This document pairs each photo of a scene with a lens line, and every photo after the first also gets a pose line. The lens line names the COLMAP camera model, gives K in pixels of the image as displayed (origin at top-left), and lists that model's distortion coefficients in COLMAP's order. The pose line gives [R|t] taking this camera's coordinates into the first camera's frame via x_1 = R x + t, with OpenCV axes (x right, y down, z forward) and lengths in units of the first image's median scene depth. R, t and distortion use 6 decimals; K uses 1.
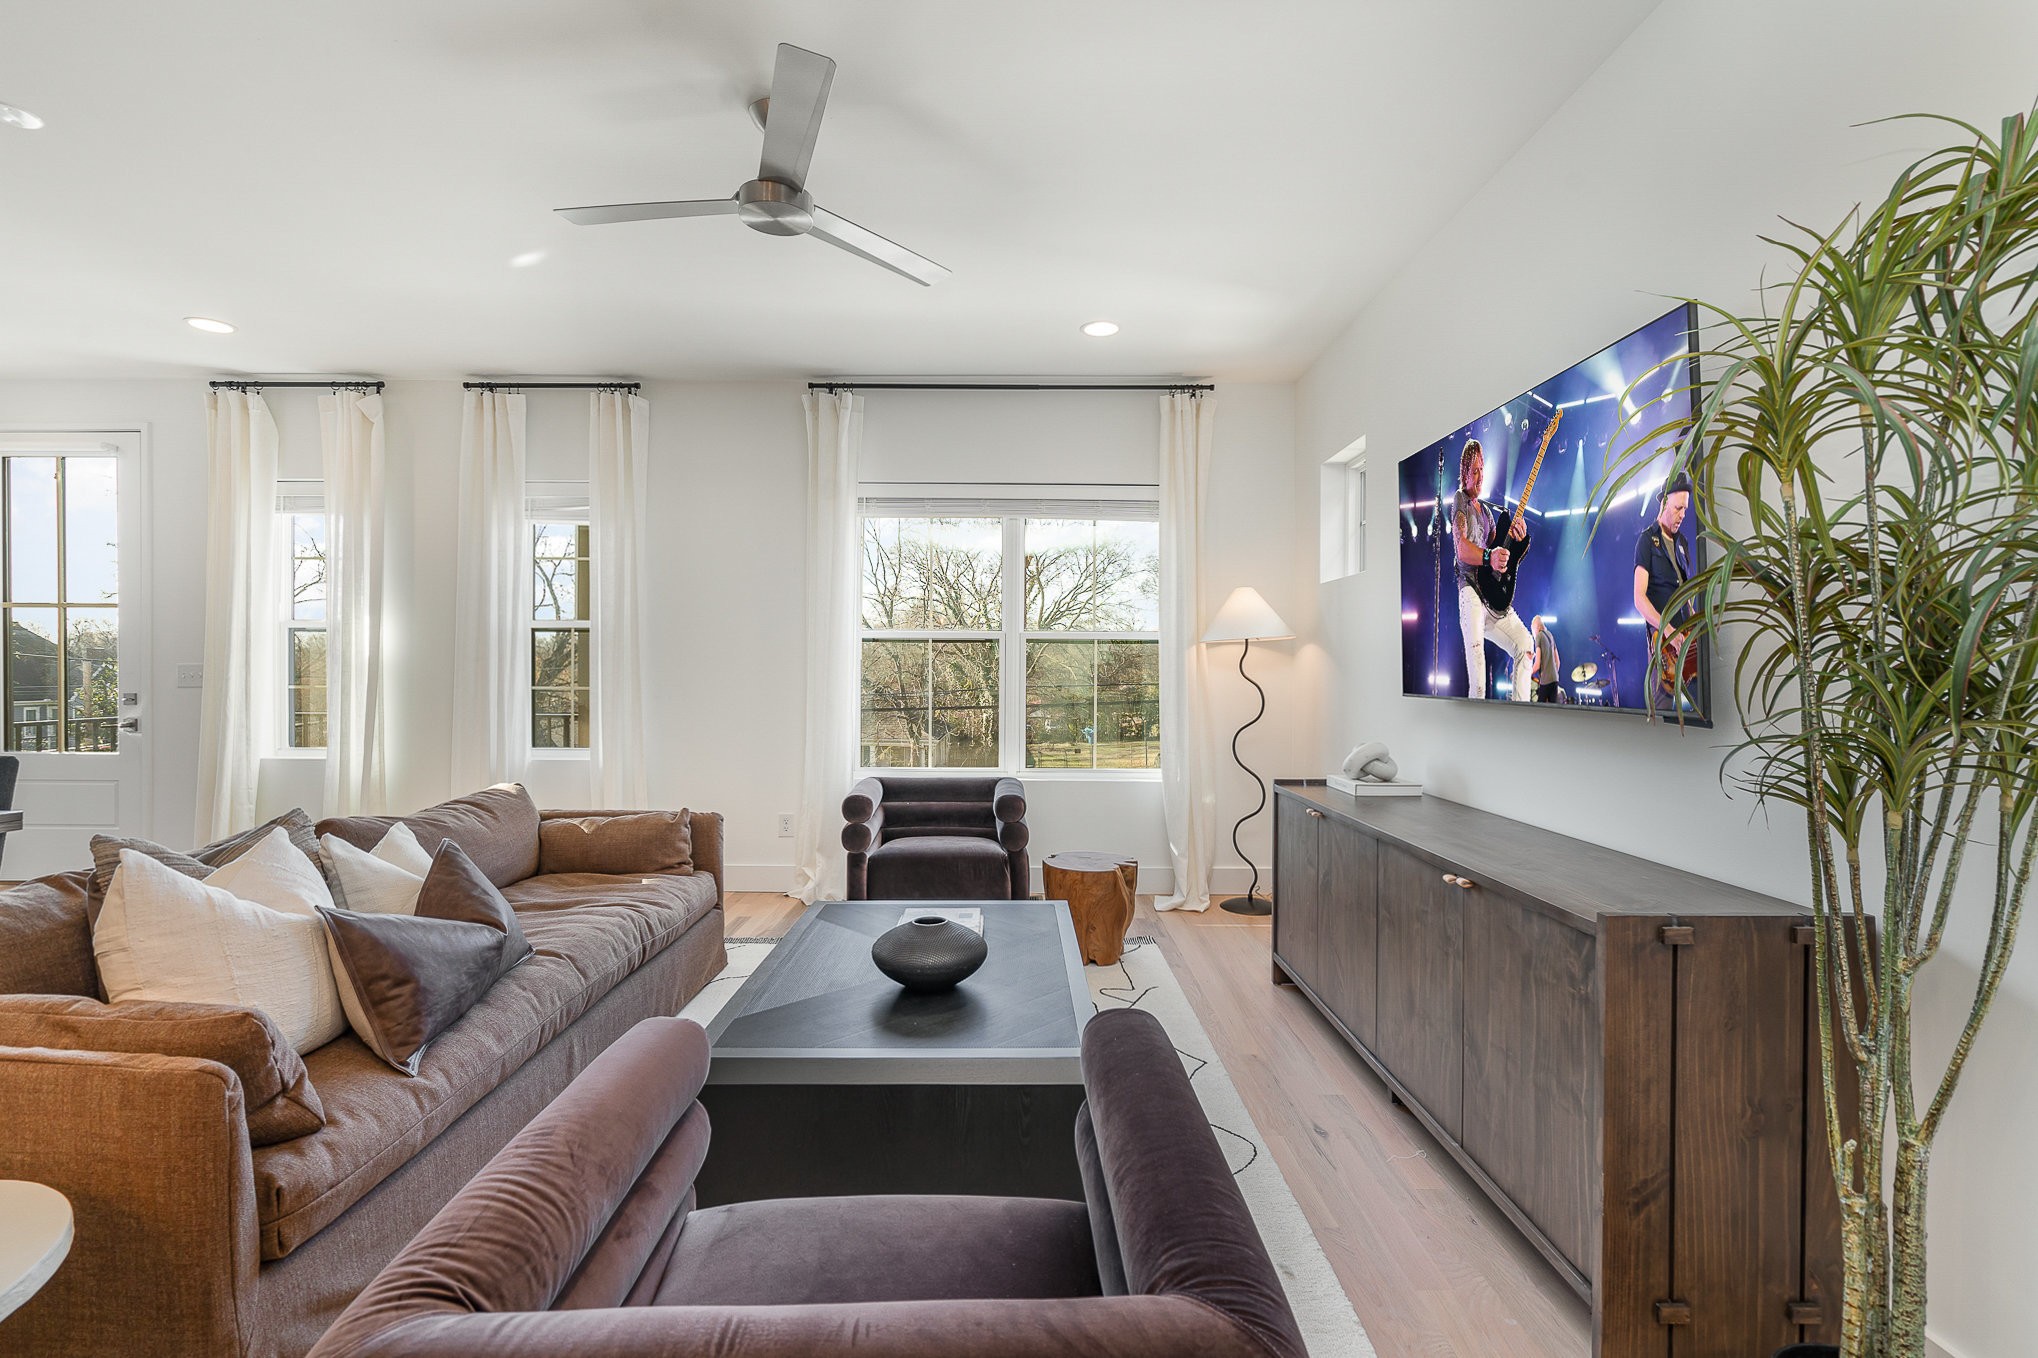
lens RADIAL K [[951.3, 0, 994.6], [0, 951.3, 662.4], [0, 0, 1]] dist [0.003548, -0.002492]
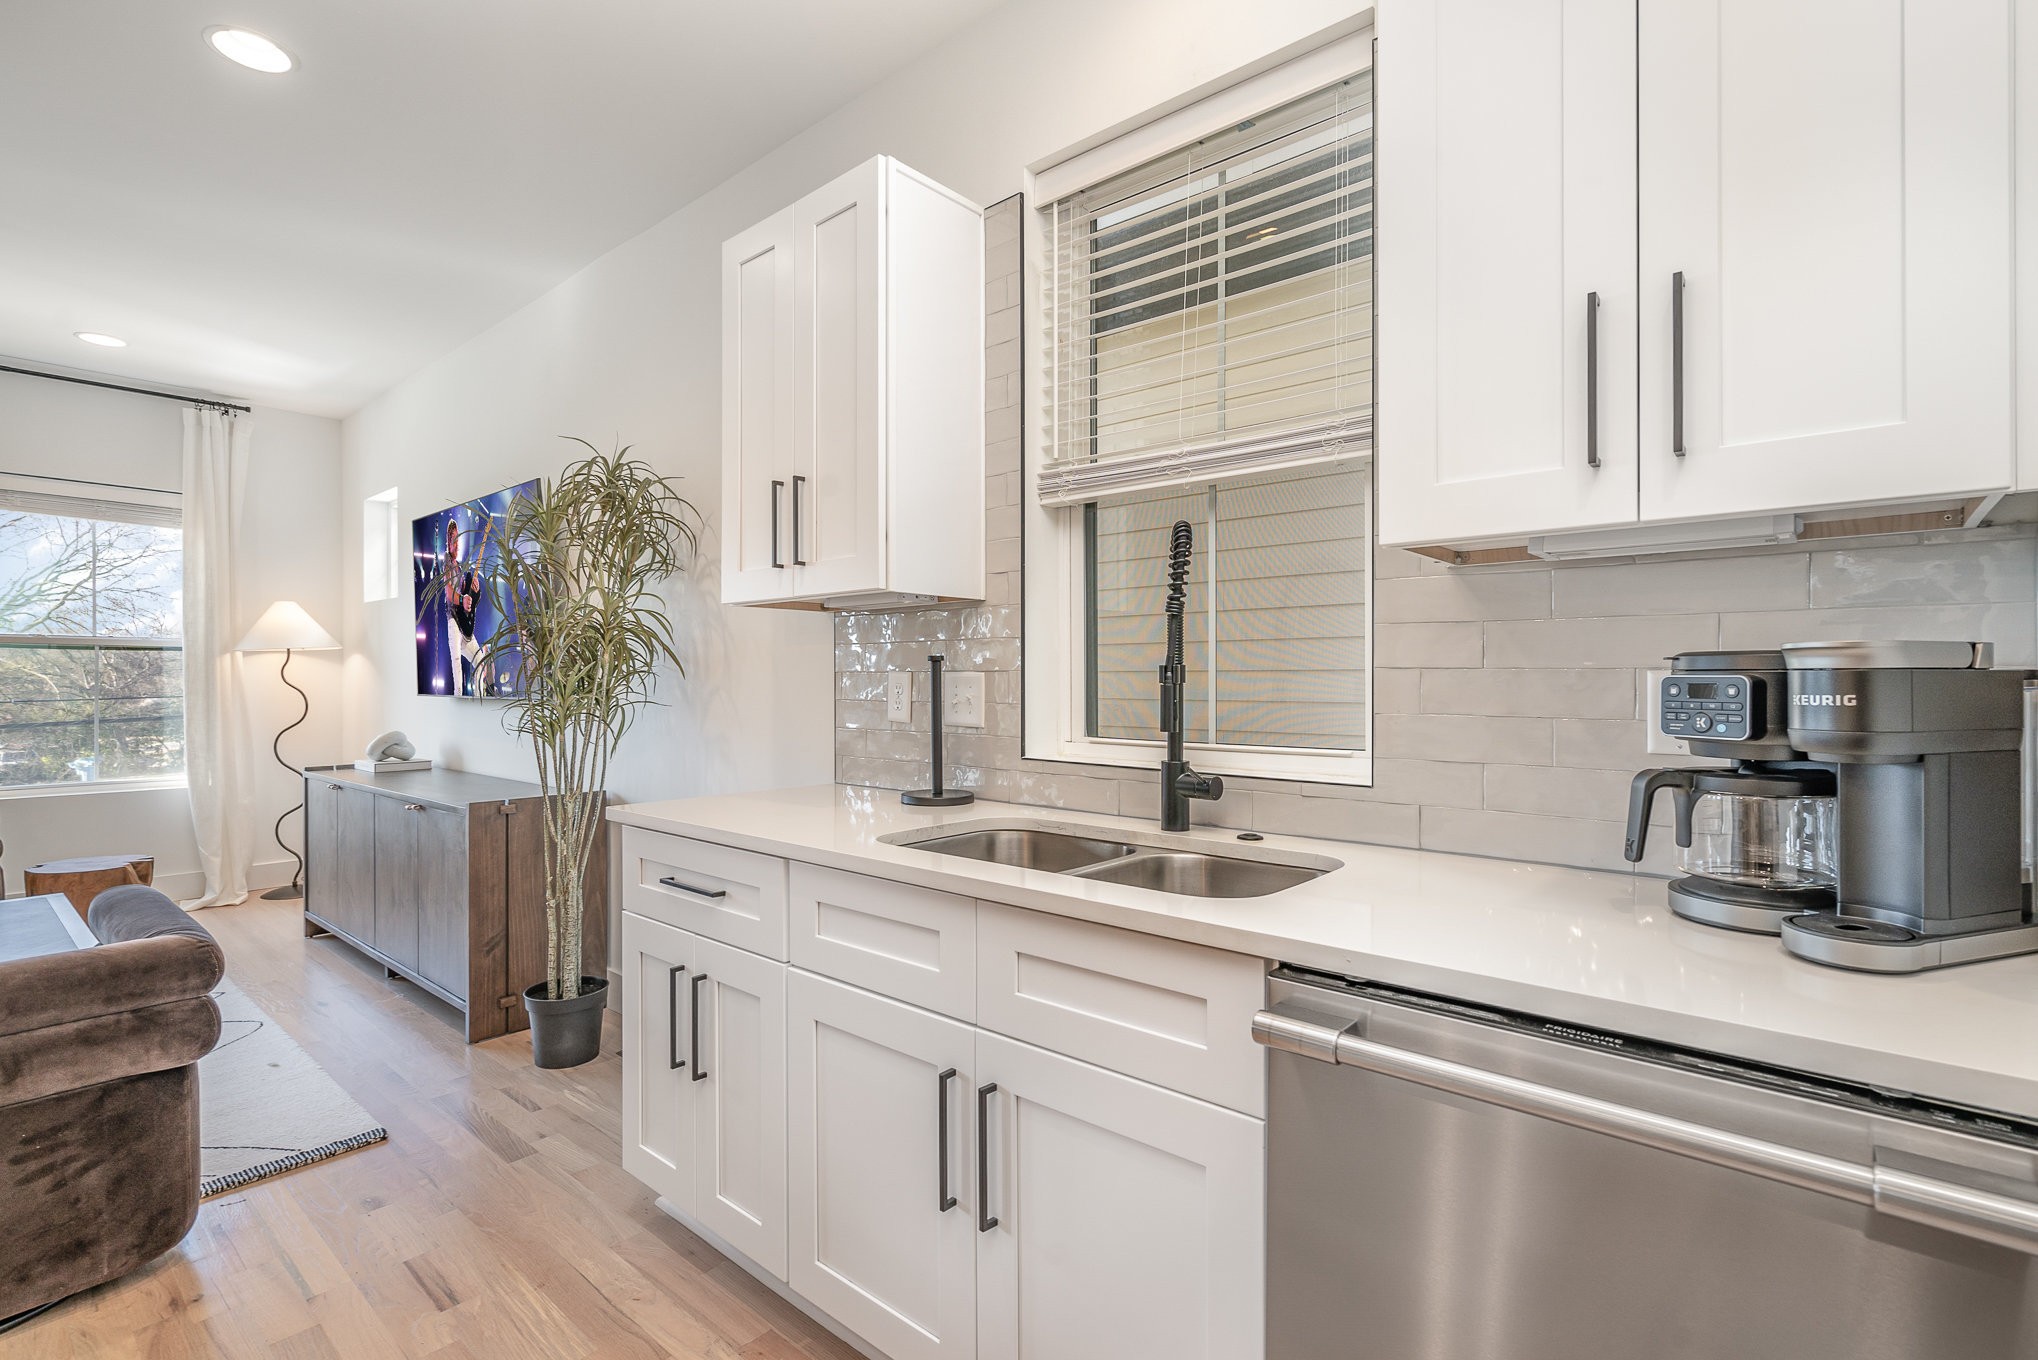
lens RADIAL K [[951.3, 0, 1034.7], [0, 951.3, 683.5], [0, 0, 1]] dist [0.003548, -0.002492]
pose [[0.634306, -0.006520, 0.773055, -0.049598], [-0.004324, 0.999919, 0.011981, -0.001477], [-0.773070, -0.010942, 0.634226, -0.465554]]
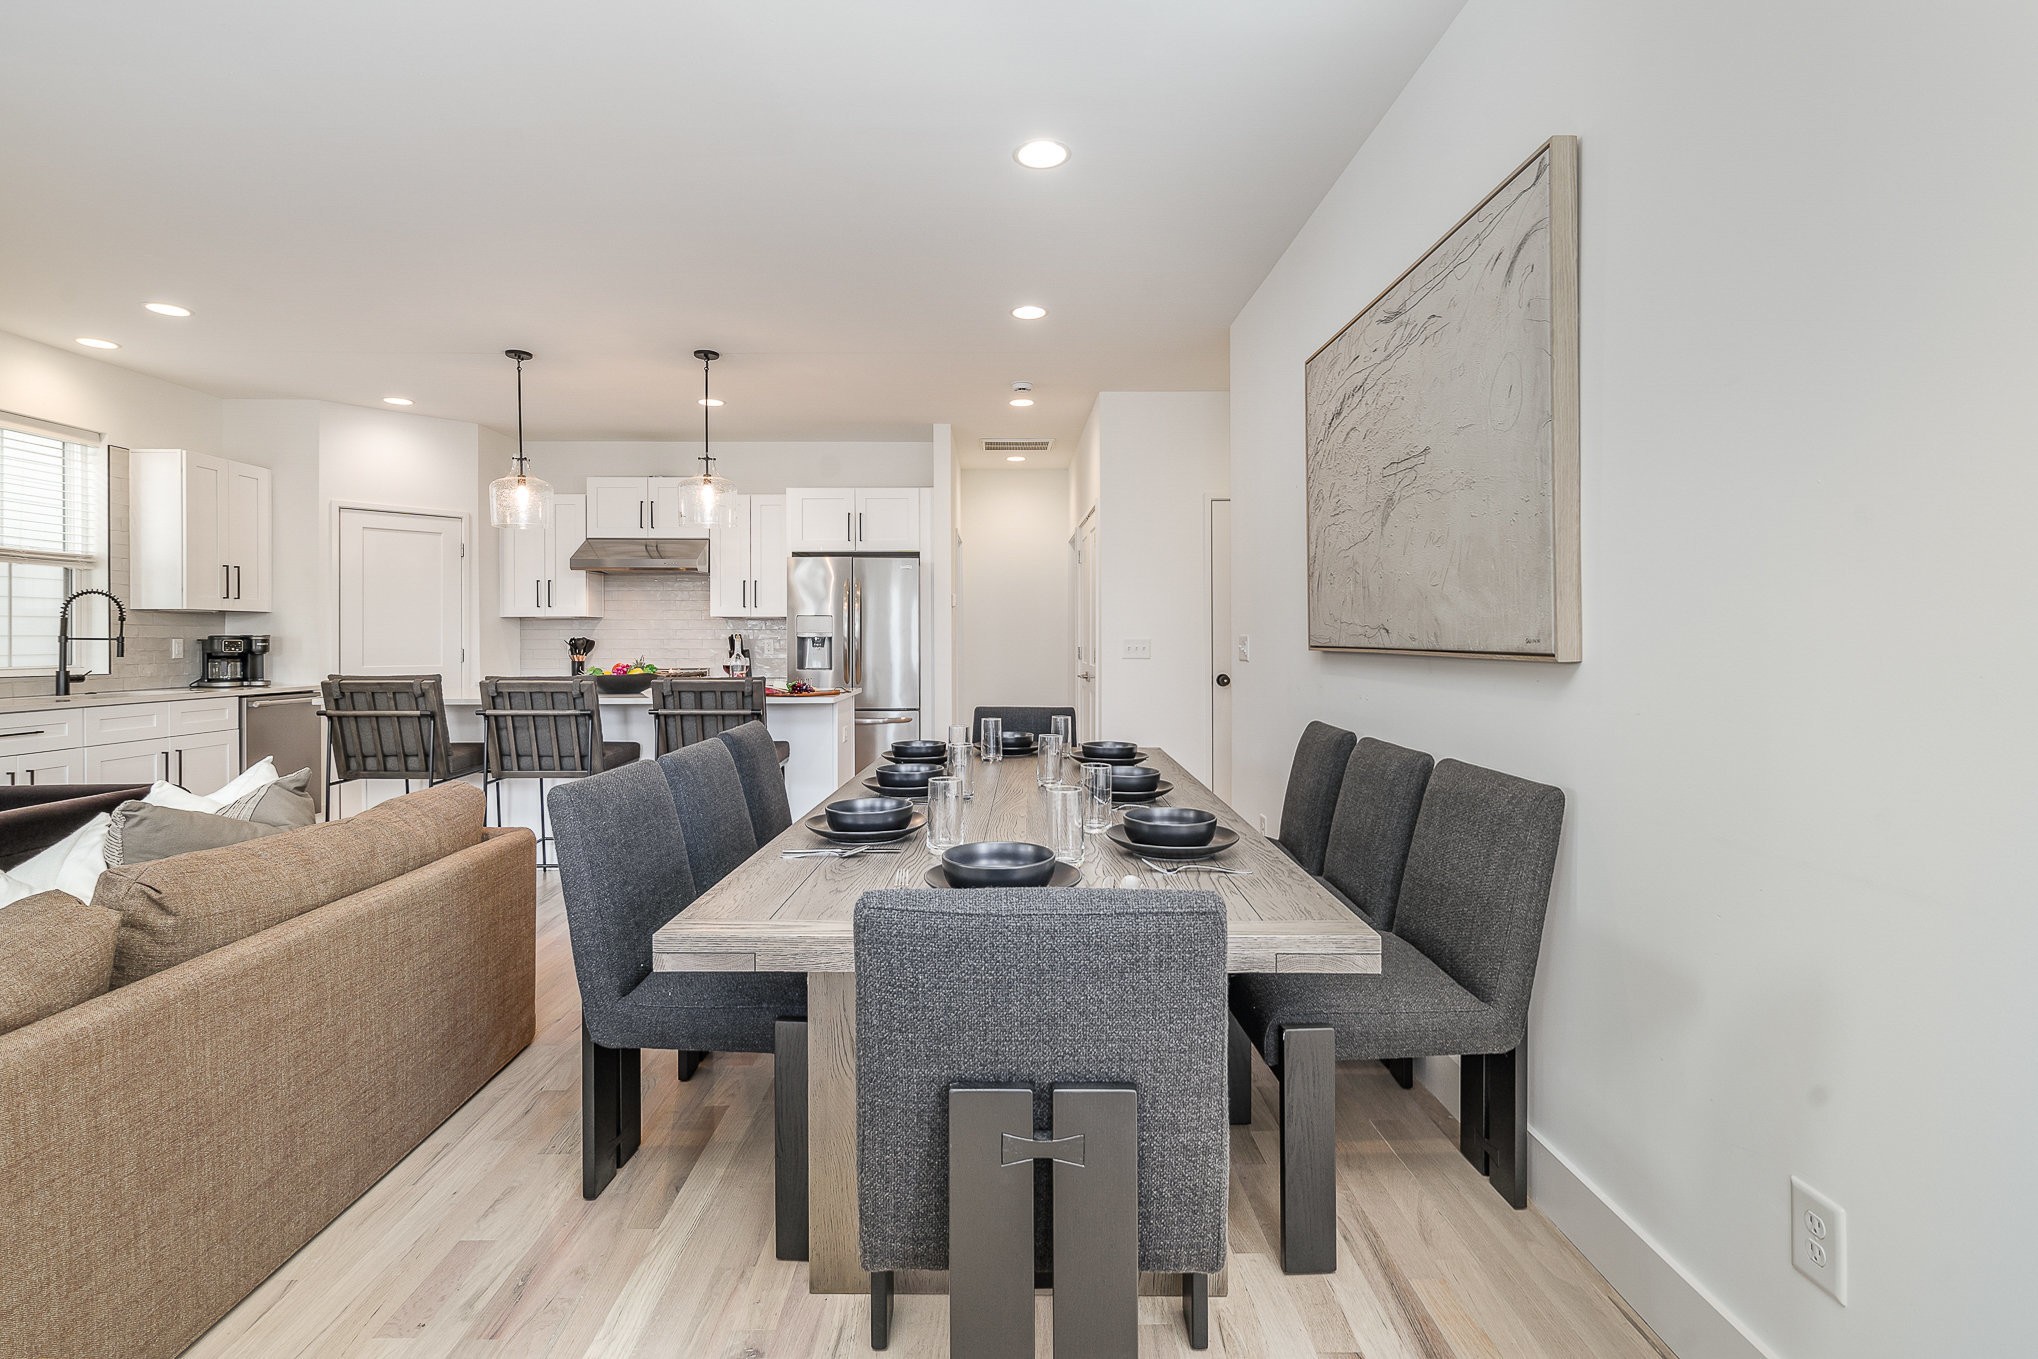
lens RADIAL K [[951.3, 0, 1016.5], [0, 951.3, 637.3], [0, 0, 1]] dist [0.003548, -0.002492]
pose [[-0.999575, -0.002881, -0.028996, -0.910480], [-0.002564, 0.999936, -0.010976, 0.007130], [0.029025, -0.010897, -0.999519, 1.135827]]
